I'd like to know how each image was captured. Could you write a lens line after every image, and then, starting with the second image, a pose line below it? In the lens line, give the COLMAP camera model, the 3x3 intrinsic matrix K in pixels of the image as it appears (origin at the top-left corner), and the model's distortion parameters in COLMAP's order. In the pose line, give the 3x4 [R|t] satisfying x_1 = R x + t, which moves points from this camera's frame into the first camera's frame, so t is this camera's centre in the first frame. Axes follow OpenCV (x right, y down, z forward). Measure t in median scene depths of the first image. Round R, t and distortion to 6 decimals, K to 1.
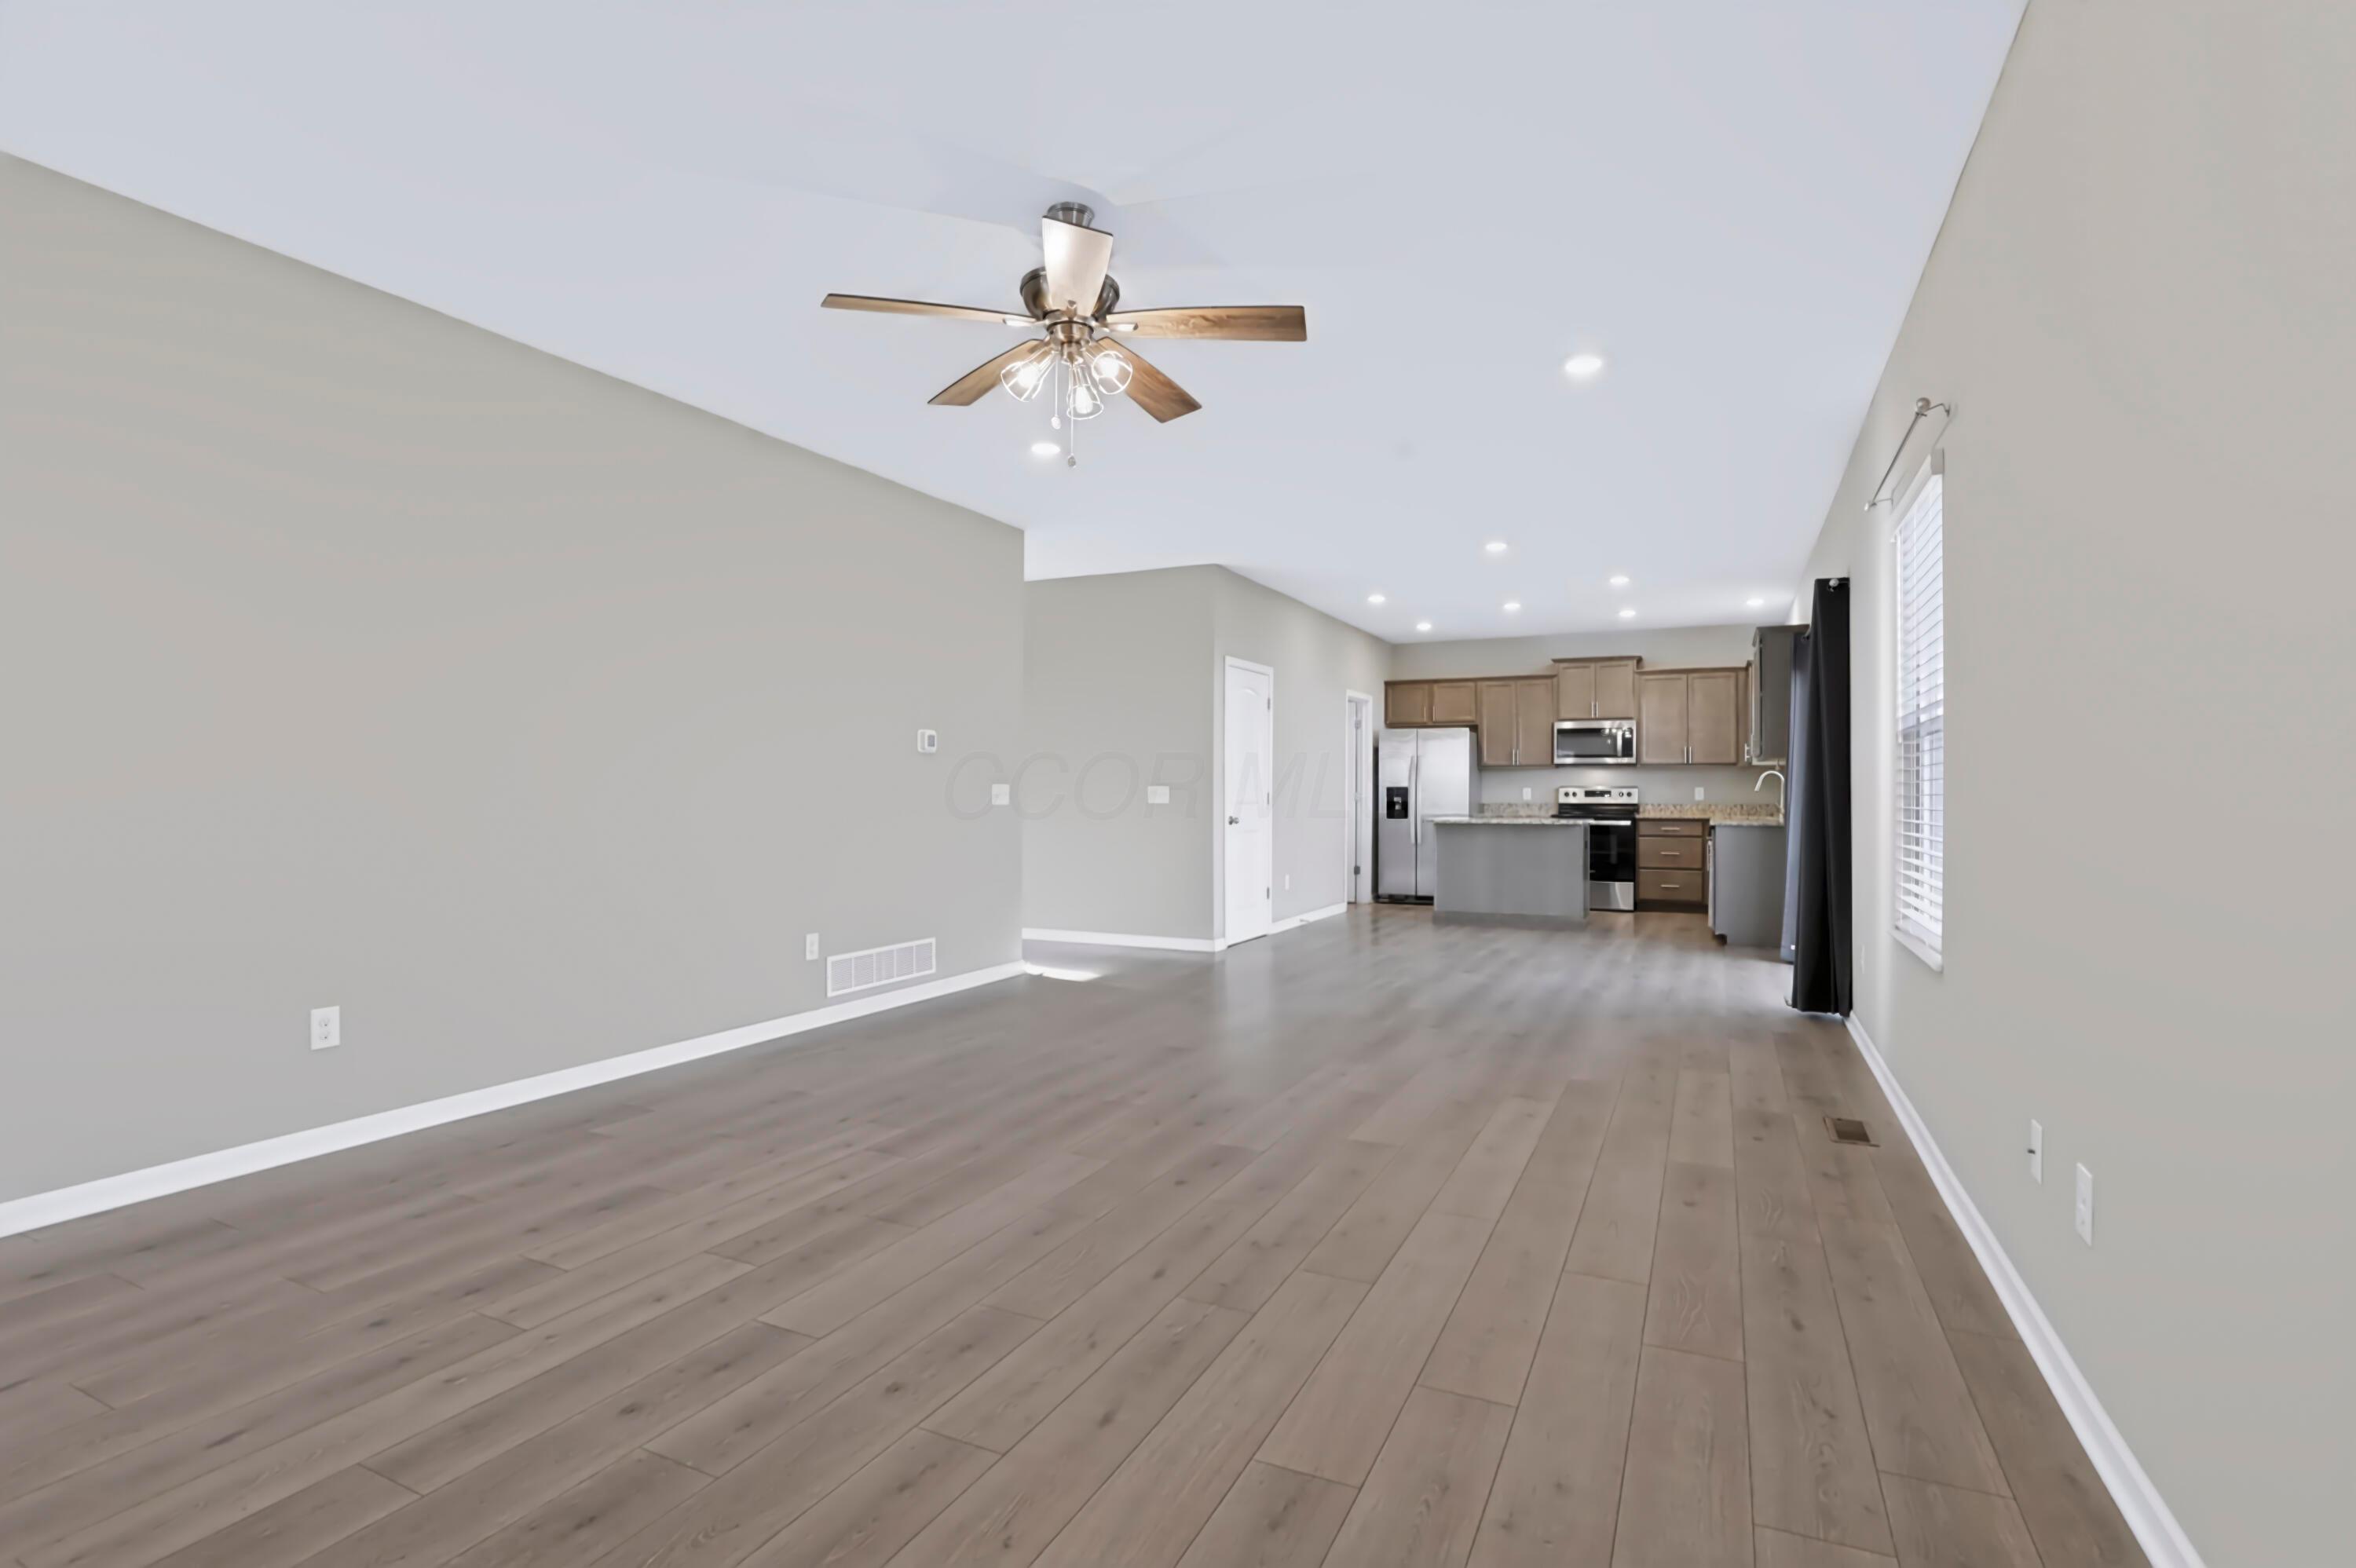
lens RADIAL K [[1085.5, 0, 1213.7], [0, 1085.5, 799.2], [0, 0, 1]] dist [-0.035060, 0.007420]
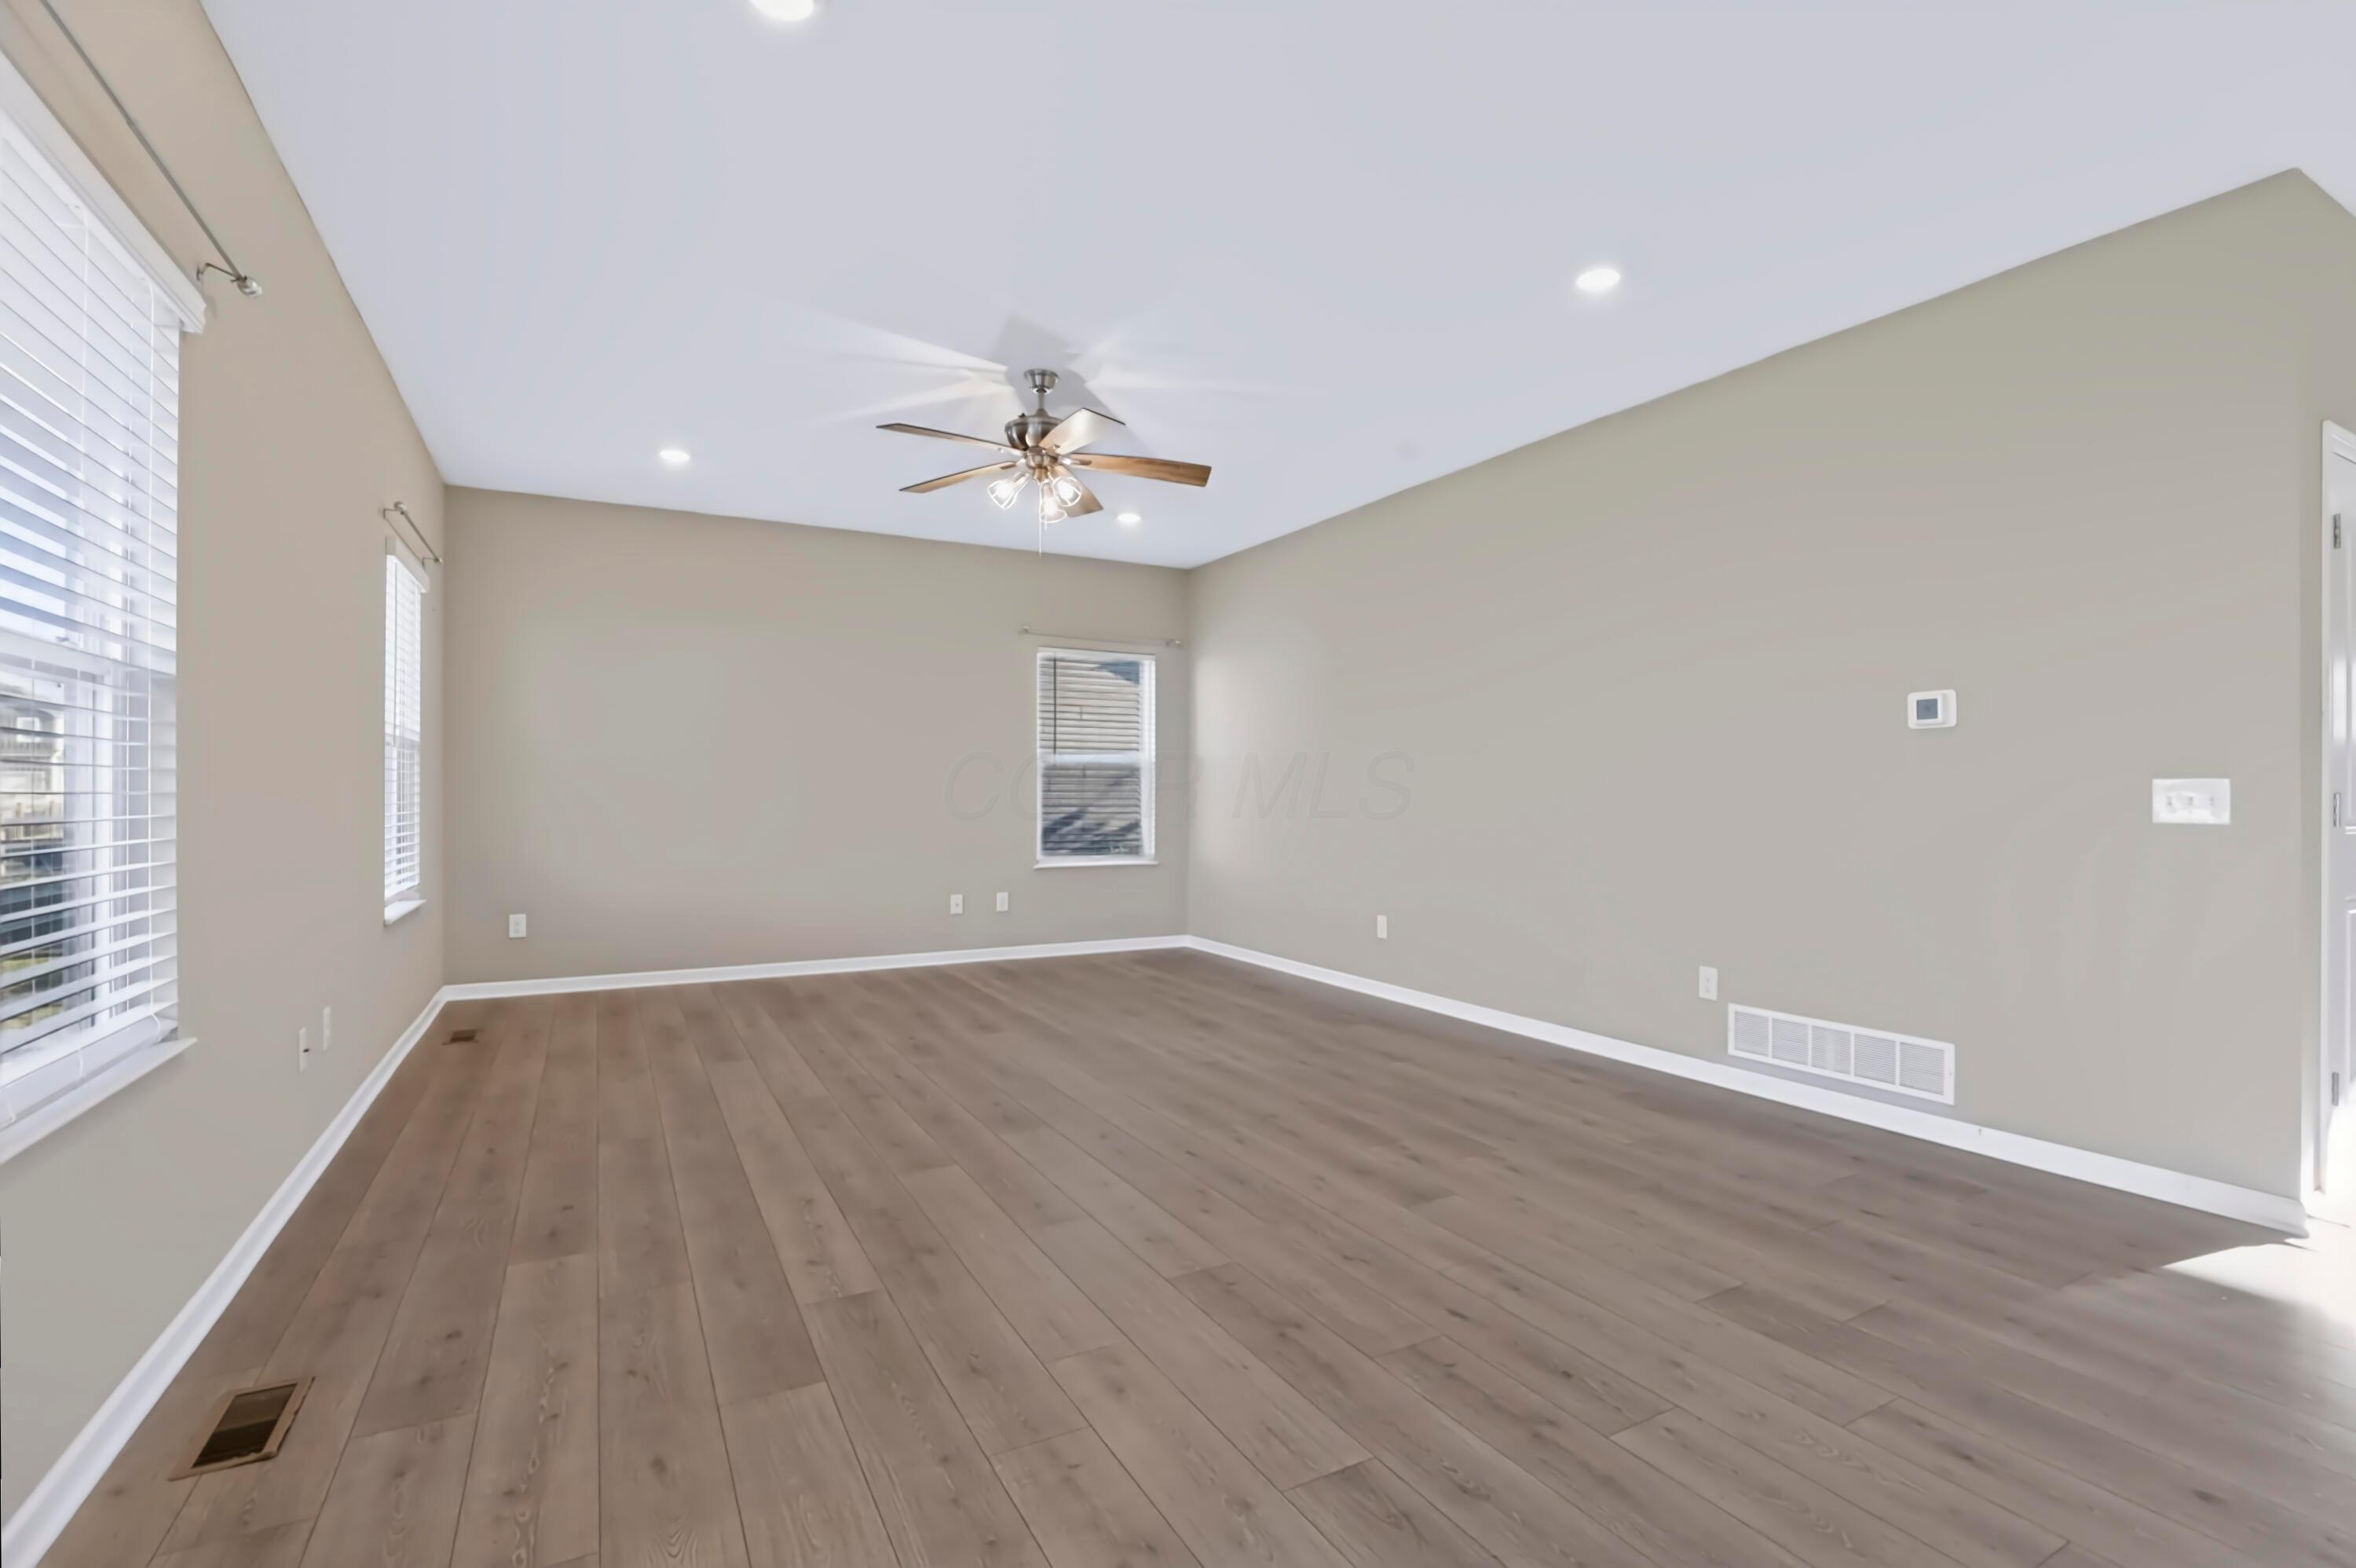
lens RADIAL K [[1085.5, 0, 1213.7], [0, 1085.5, 796.8], [0, 0, 1]] dist [-0.035060, 0.007420]
pose [[-0.578689, 0.000235, -0.815548, 0.253525], [-0.008394, 0.999945, 0.006245, -0.003498], [0.815505, 0.010460, -0.578655, 0.576705]]
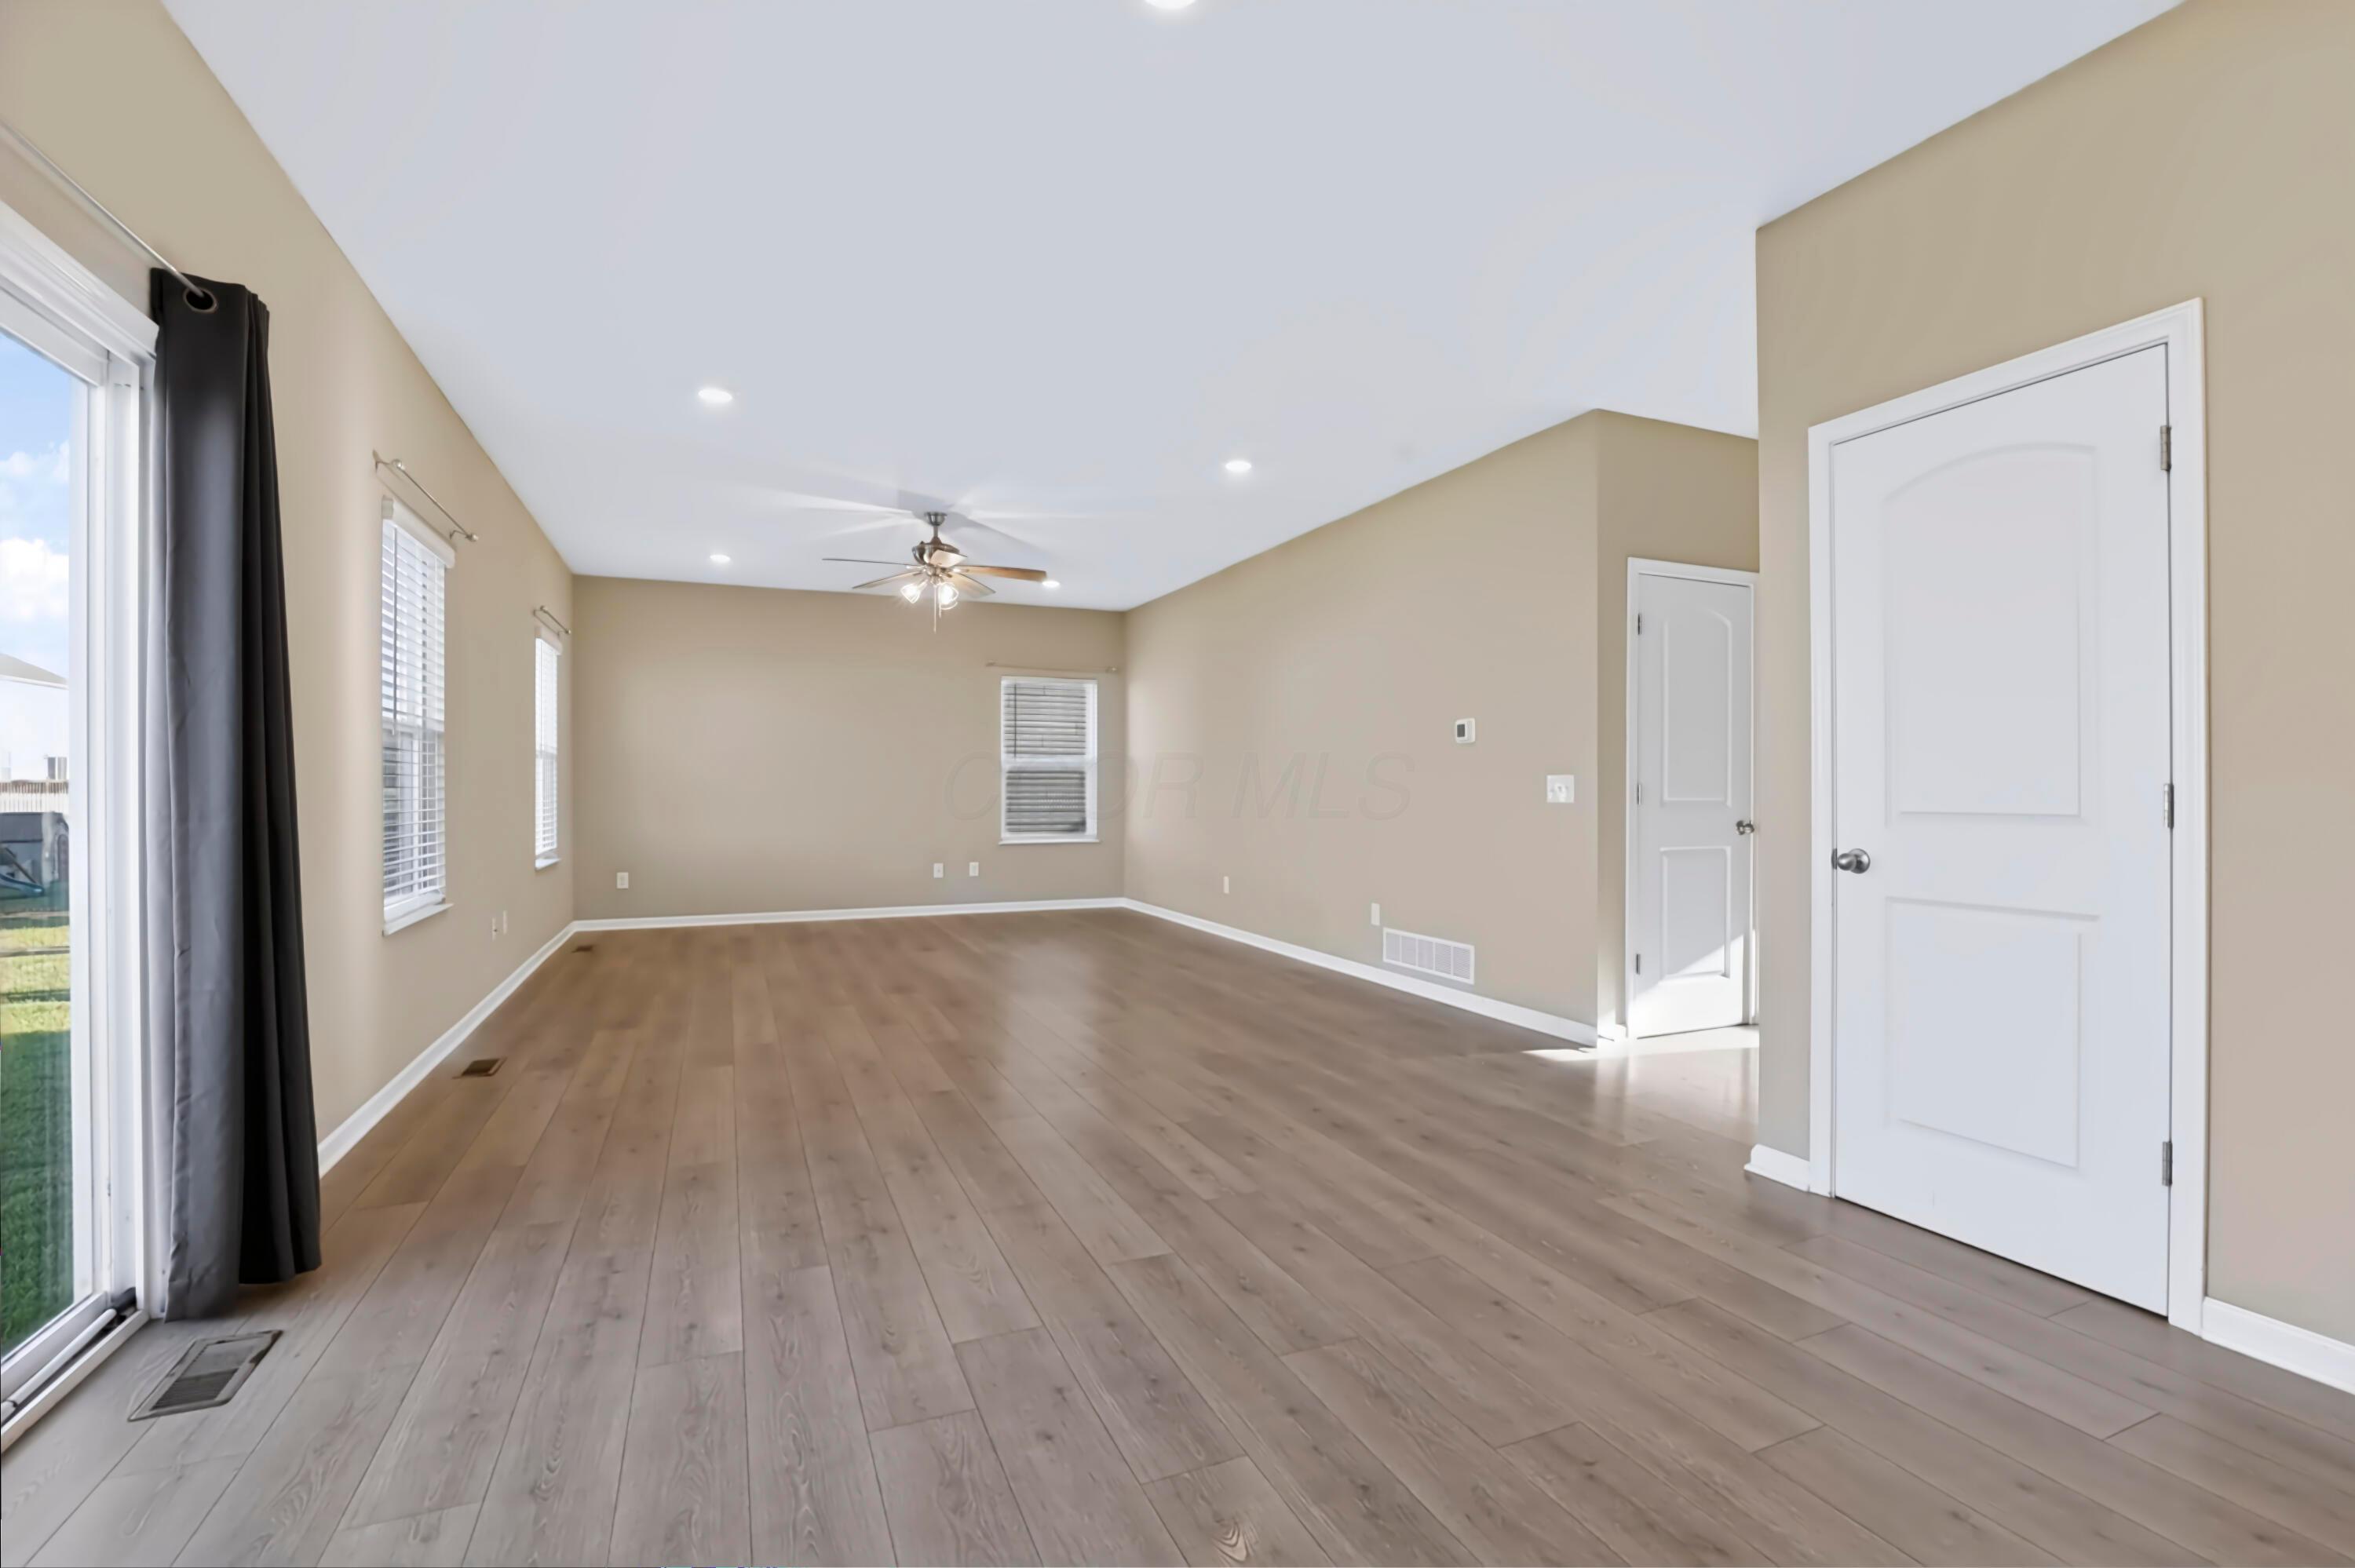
lens RADIAL K [[1085.0, 0, 1213.6], [0, 1085.0, 790.6], [0, 0, 1]] dist [-0.035060, 0.007420]
pose [[-0.652750, 0.001234, -0.757572, 0.327982], [-0.005040, 0.999969, 0.005972, -0.004033], [0.757556, 0.007716, -0.652724, 0.817201]]
